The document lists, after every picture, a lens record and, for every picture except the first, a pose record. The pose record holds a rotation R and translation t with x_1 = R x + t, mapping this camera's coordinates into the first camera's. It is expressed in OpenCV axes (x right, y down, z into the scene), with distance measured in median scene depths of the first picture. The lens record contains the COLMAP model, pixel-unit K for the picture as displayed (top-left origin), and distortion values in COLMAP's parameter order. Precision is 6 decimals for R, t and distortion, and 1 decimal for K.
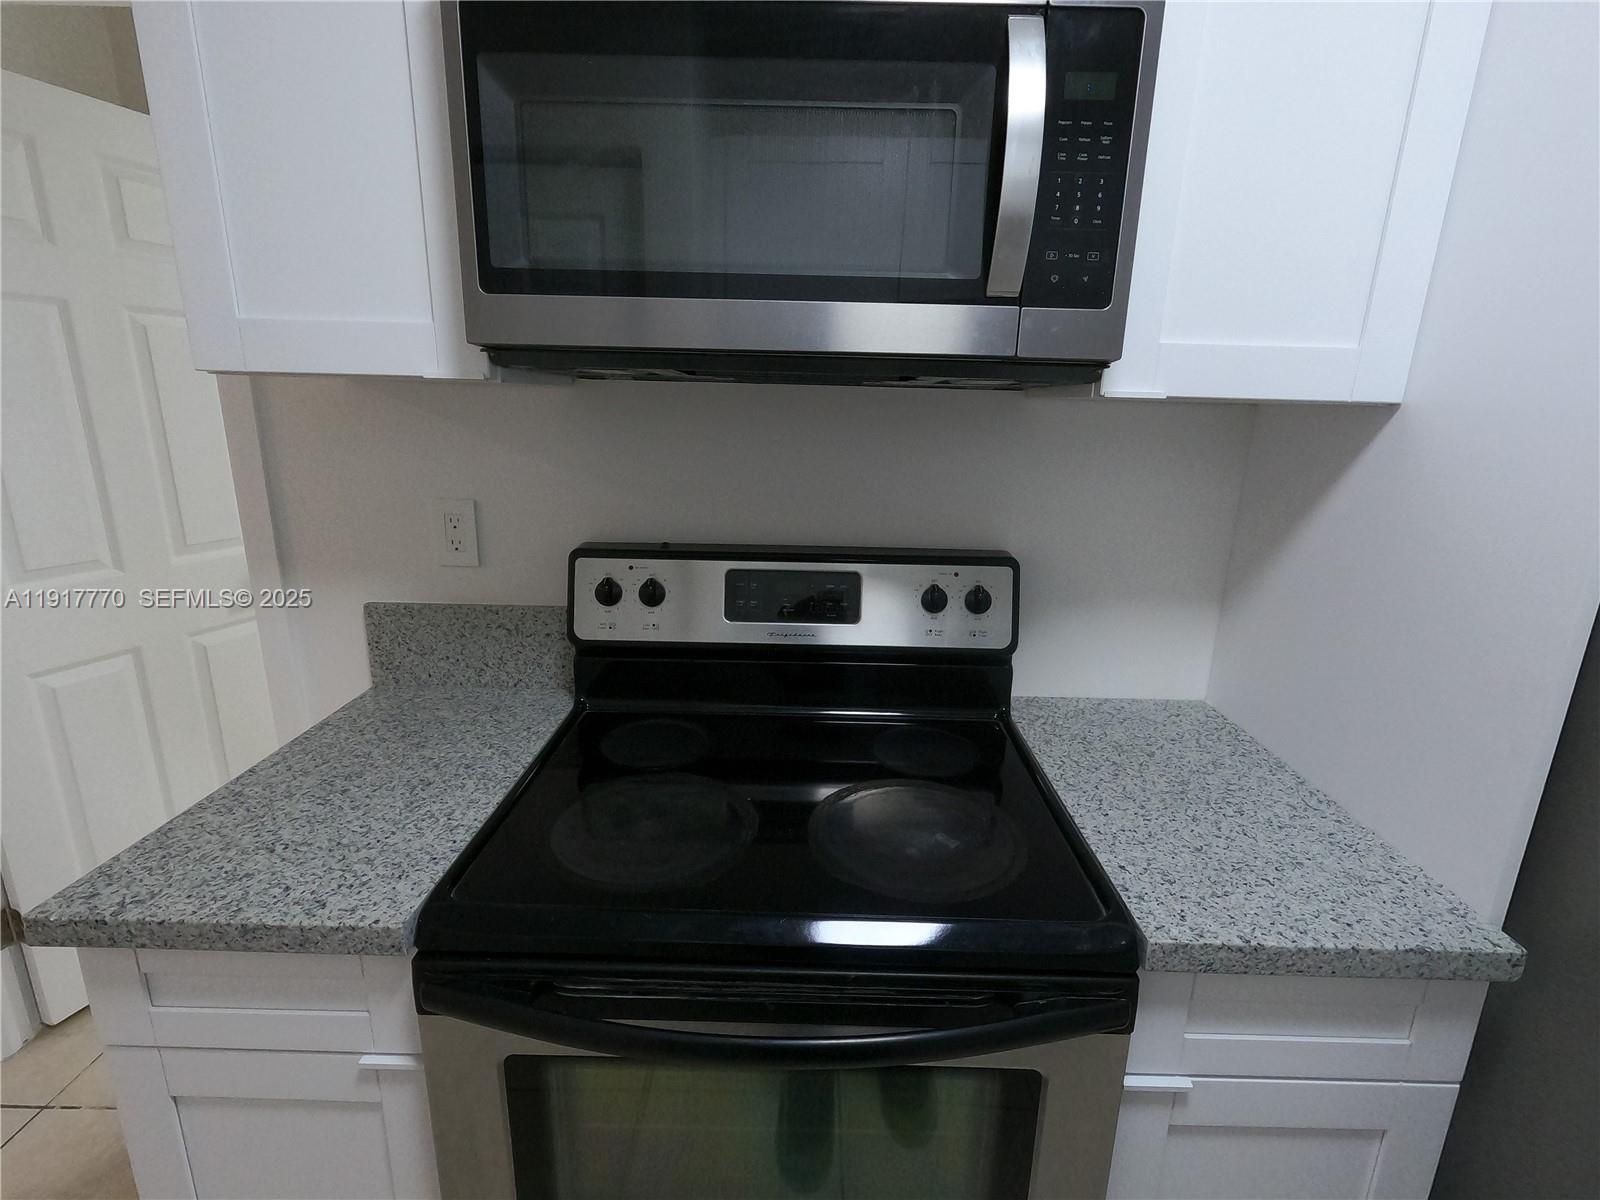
lens RADIAL K [[768.2, 0, 803.1], [0, 768.2, 599.4], [0, 0, 1]] dist [0.000102, -0.000242]
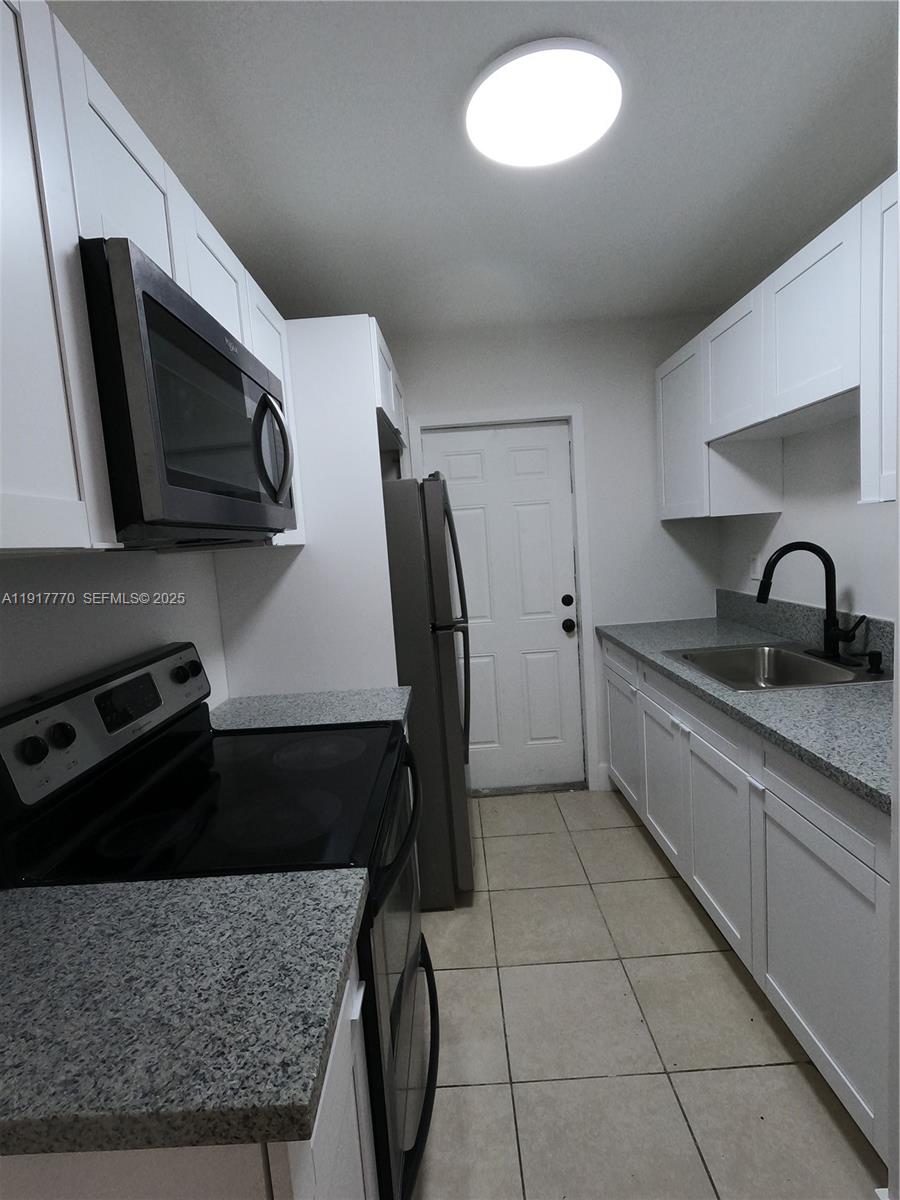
lens RADIAL K [[576.2, 0, 450.6], [0, 576.2, 595.5], [0, 0, 1]] dist [0.000102, -0.000242]
pose [[-0.013147, -0.121648, 0.992486, -1.236283], [0.322917, 0.938871, 0.119354, -0.143497], [-0.946336, 0.322059, 0.026939, 0.469315]]
